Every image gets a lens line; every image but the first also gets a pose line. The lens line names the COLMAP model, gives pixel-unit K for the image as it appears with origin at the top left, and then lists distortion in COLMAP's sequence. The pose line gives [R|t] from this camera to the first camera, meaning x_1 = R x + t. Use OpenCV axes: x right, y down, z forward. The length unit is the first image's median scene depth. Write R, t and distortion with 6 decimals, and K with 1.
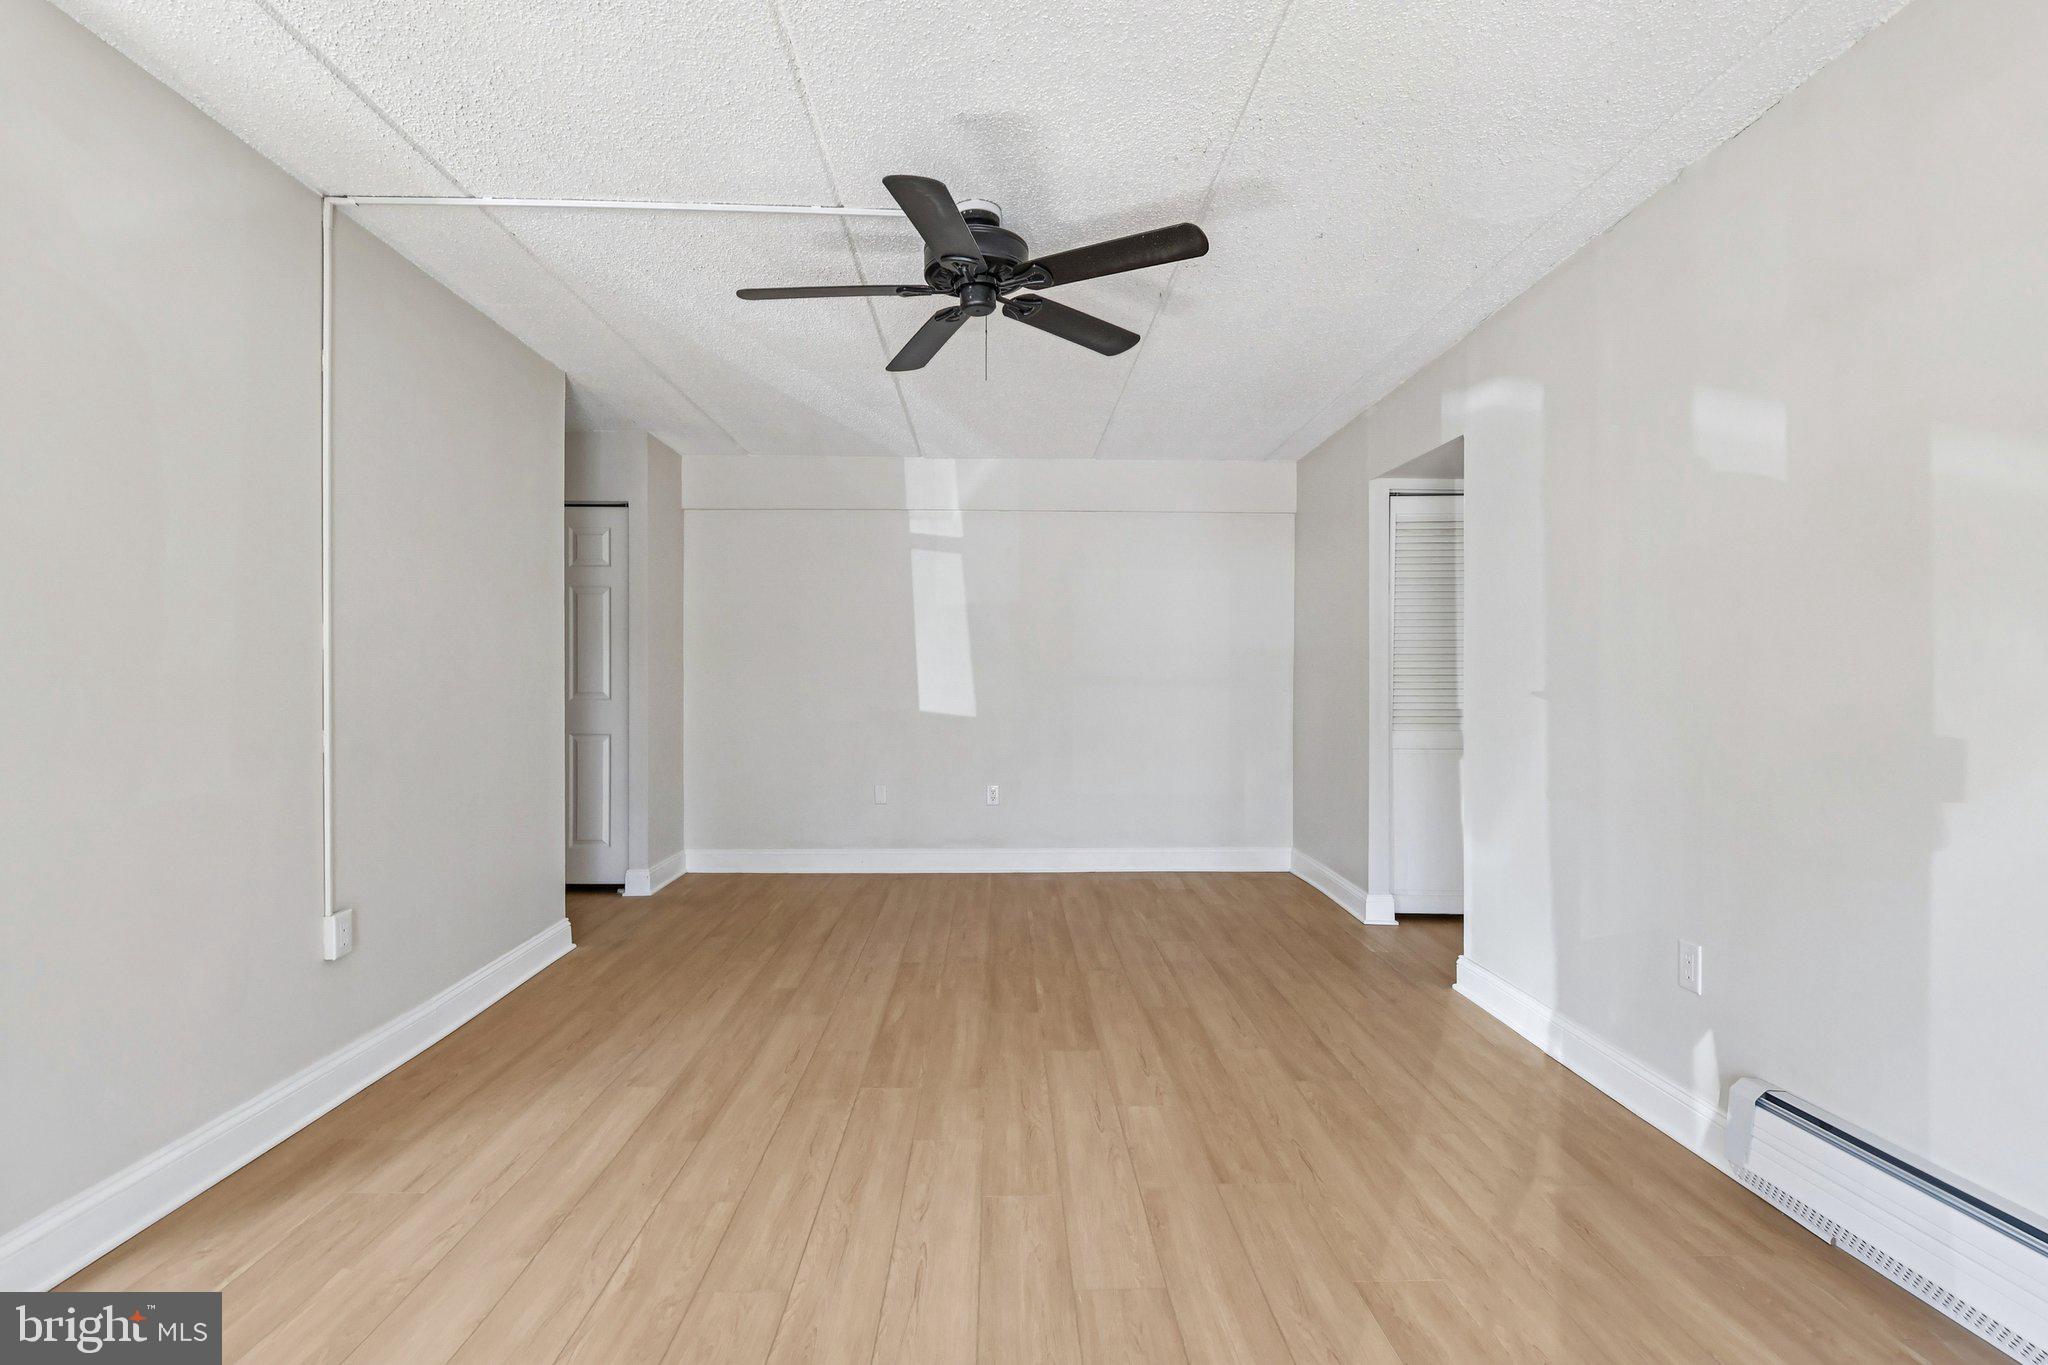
lens RADIAL K [[967.6, 0, 1002.8], [0, 967.6, 694.9], [0, 0, 1]] dist [-0.000991, 0.000038]
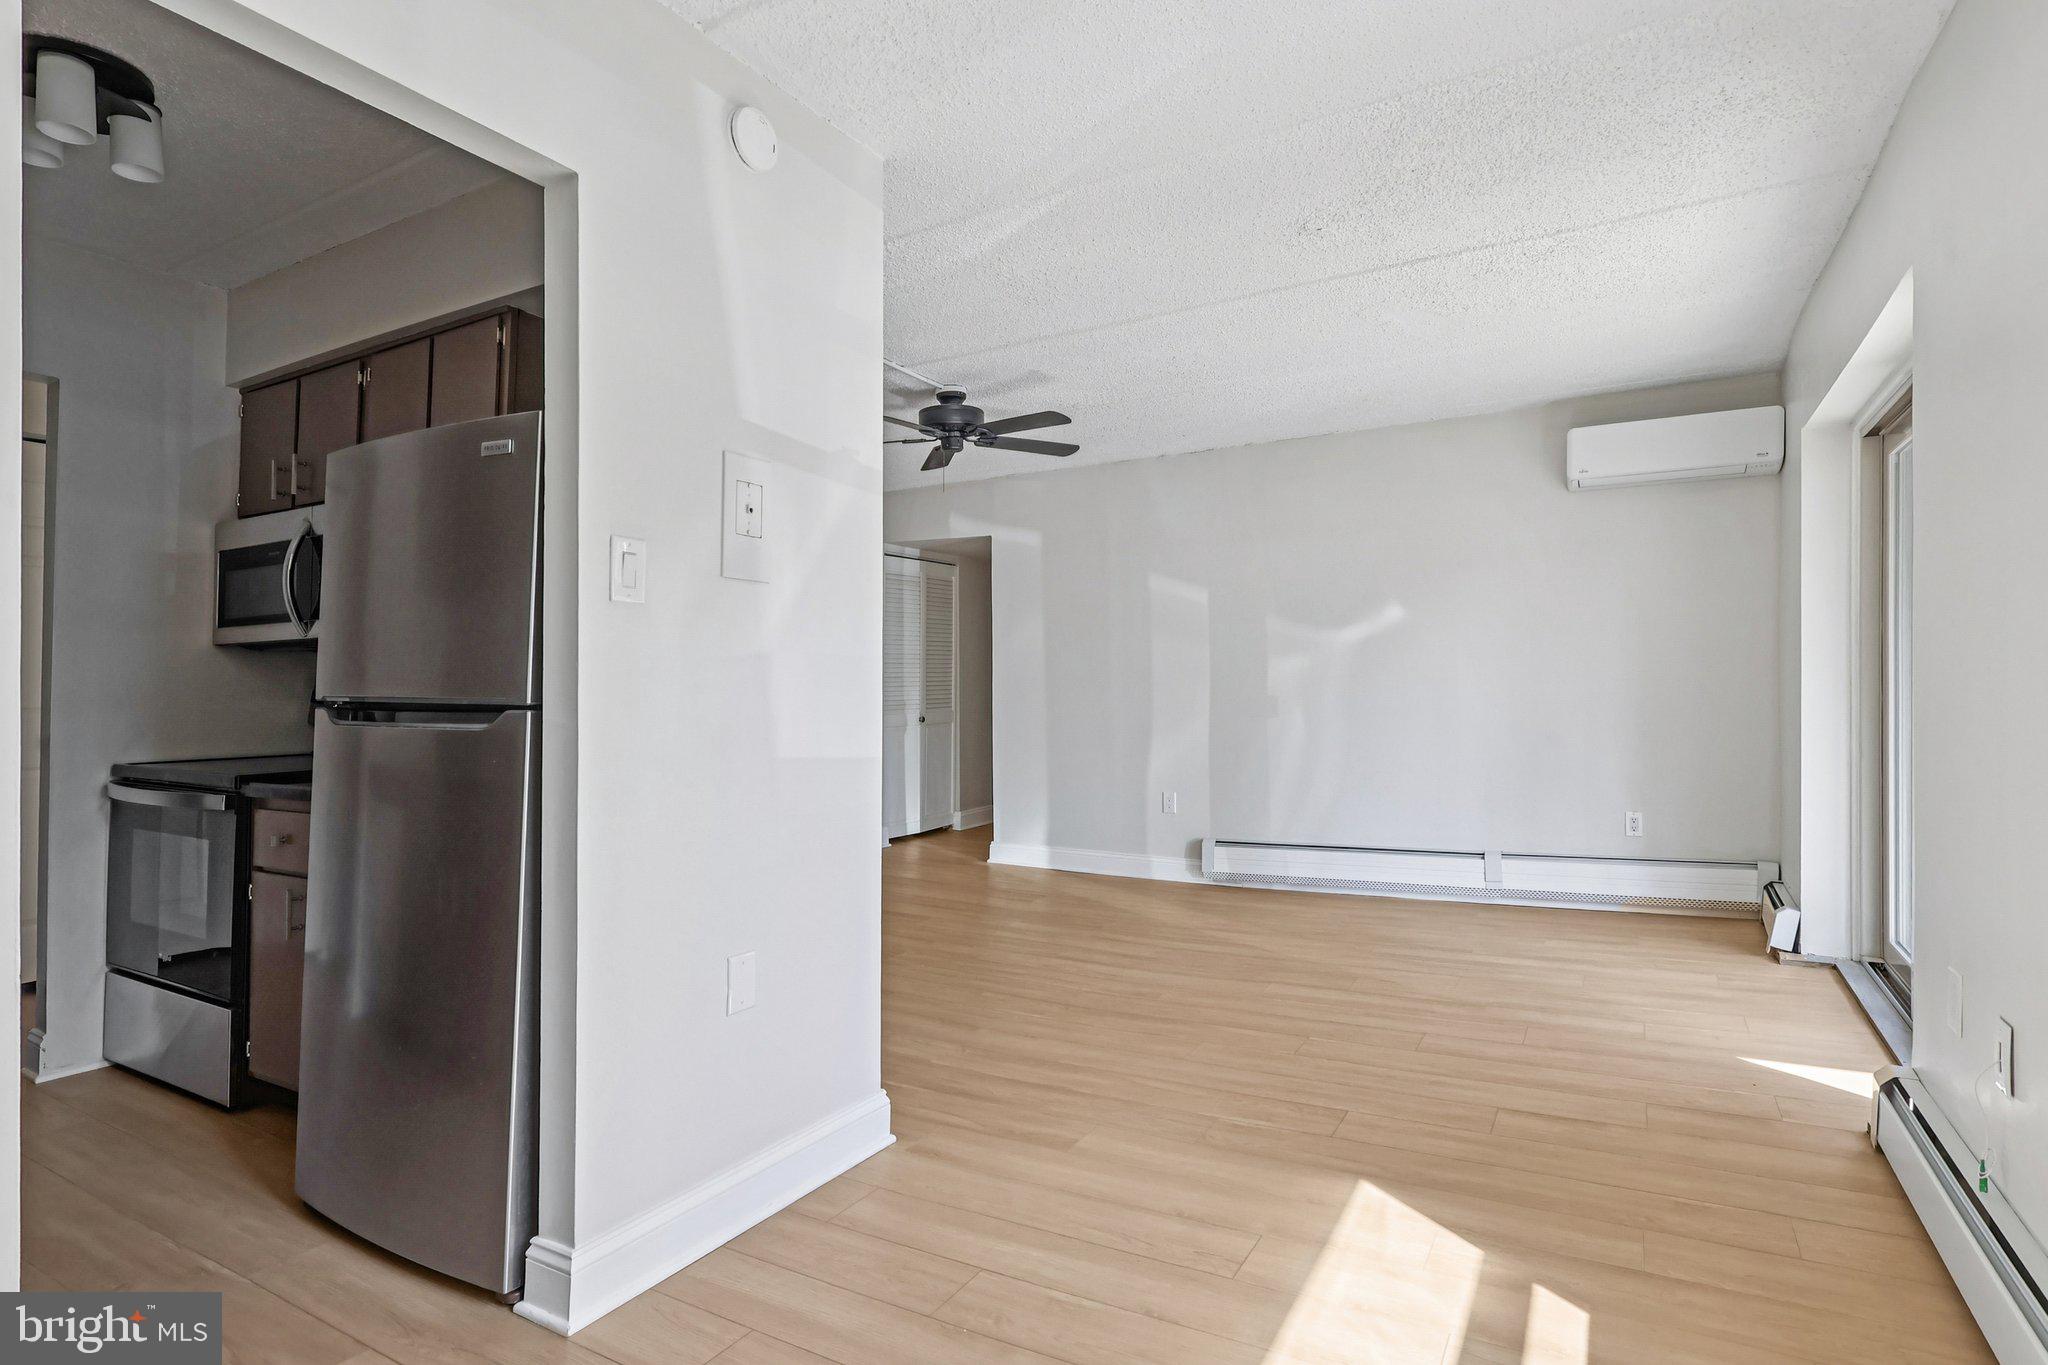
lens RADIAL K [[1063.7, 0, 978.5], [0, 1063.7, 747.6], [0, 0, 1]] dist [-0.004215, -0.000906]
pose [[0.542486, -0.060775, 0.837864, -1.230059], [0.023166, 0.998083, 0.057398, -0.004310], [-0.839745, -0.011728, 0.542854, 0.007833]]
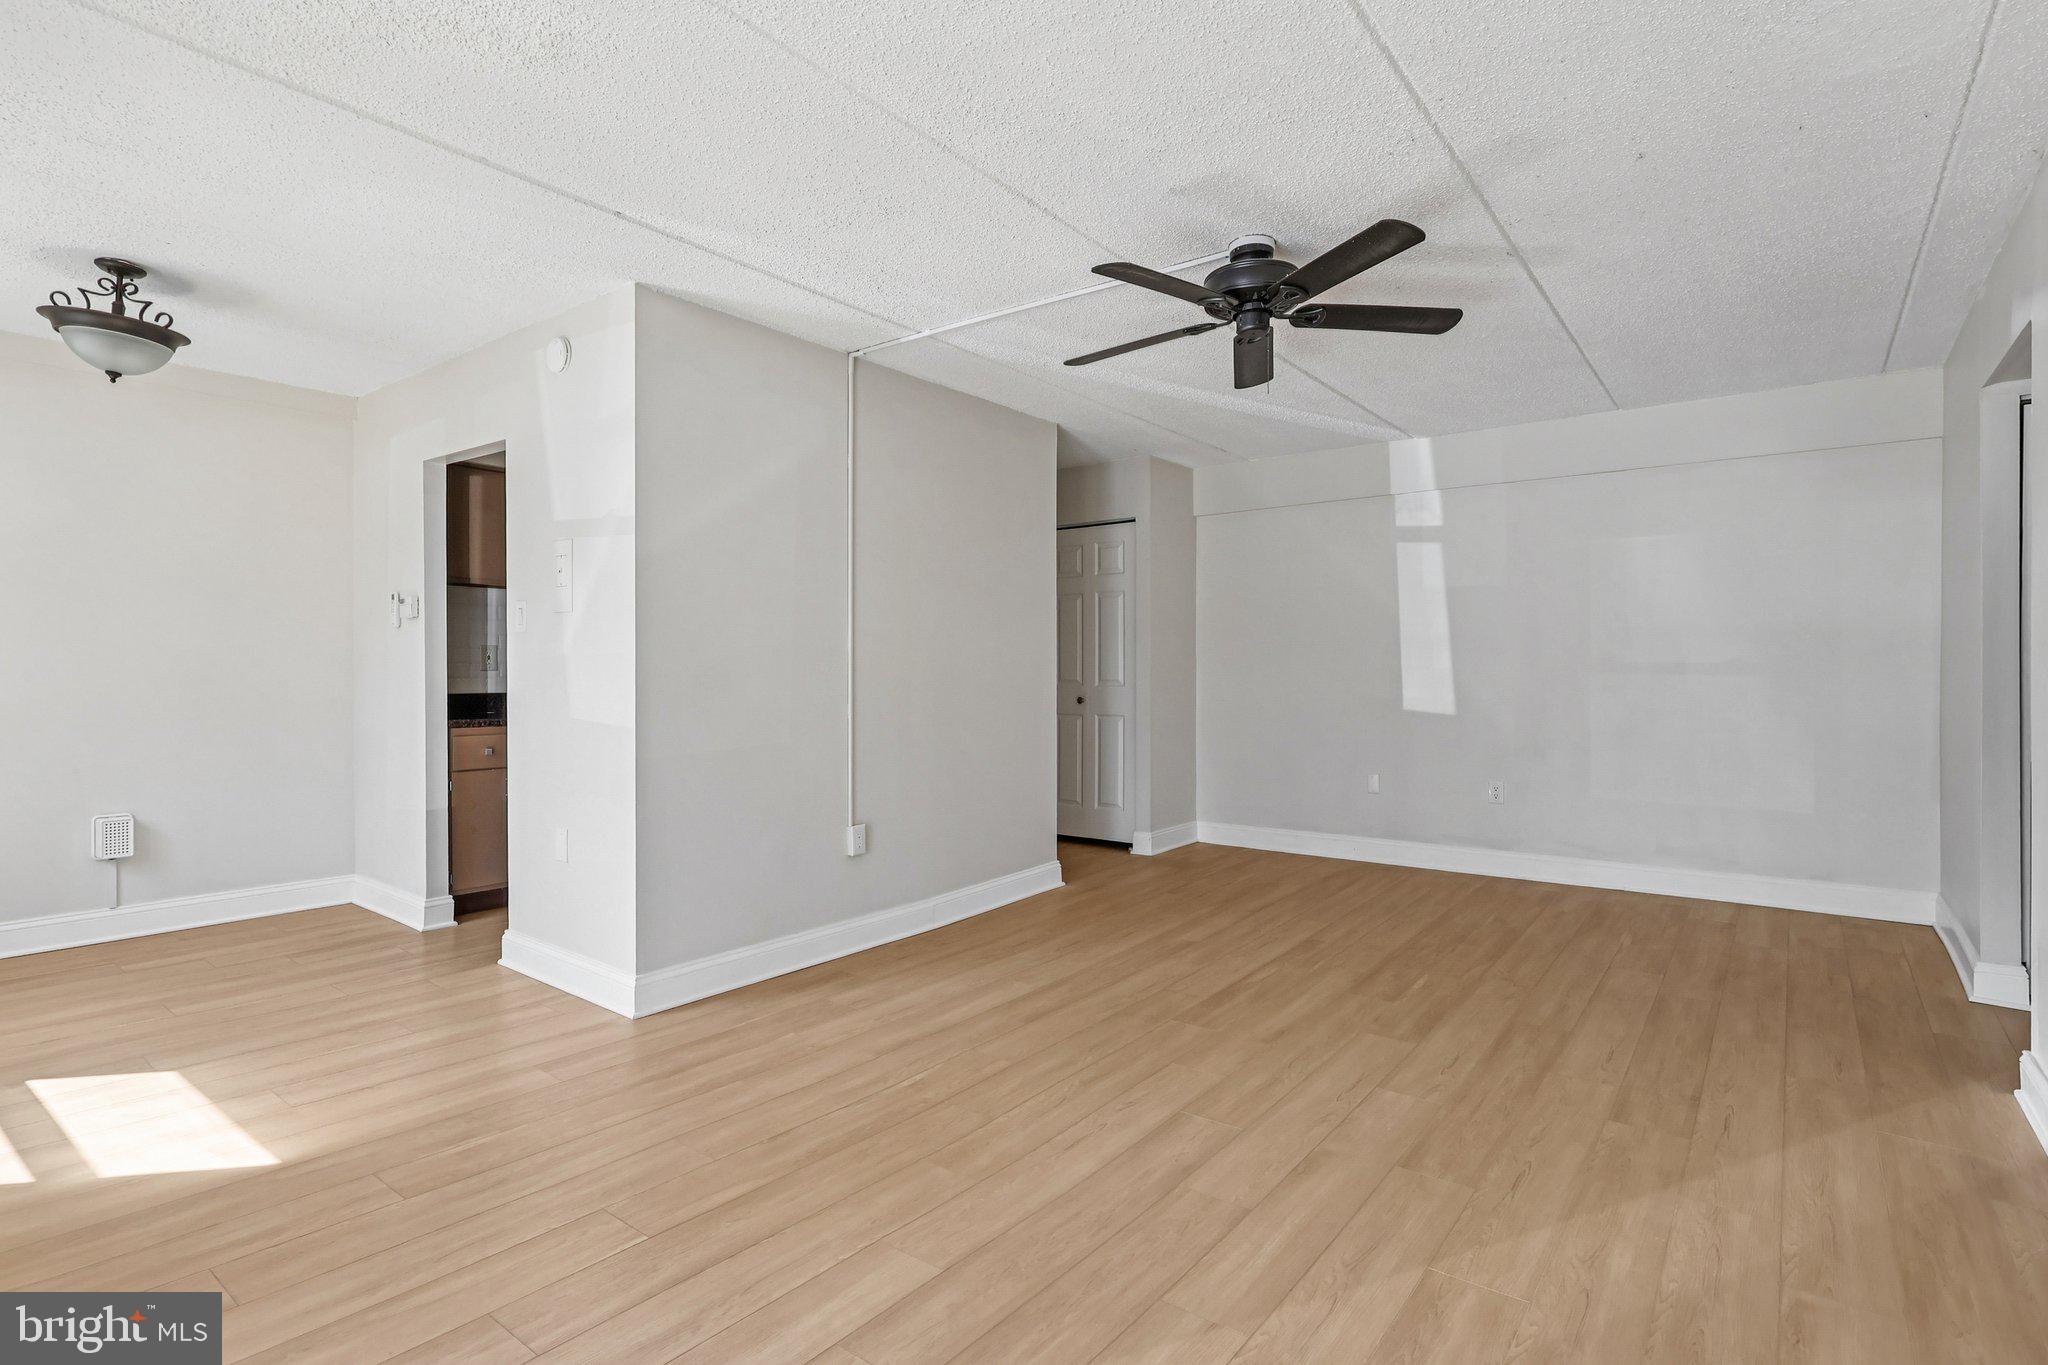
lens RADIAL K [[979.4, 0, 1004.6], [0, 979.4, 684.7], [0, 0, 1]] dist [-0.002806, -0.000024]
pose [[0.779927, 0.005184, -0.625850, 0.377364], [-0.004213, 0.999987, 0.003032, 0.000113], [0.625857, 0.000272, 0.779938, -0.038636]]
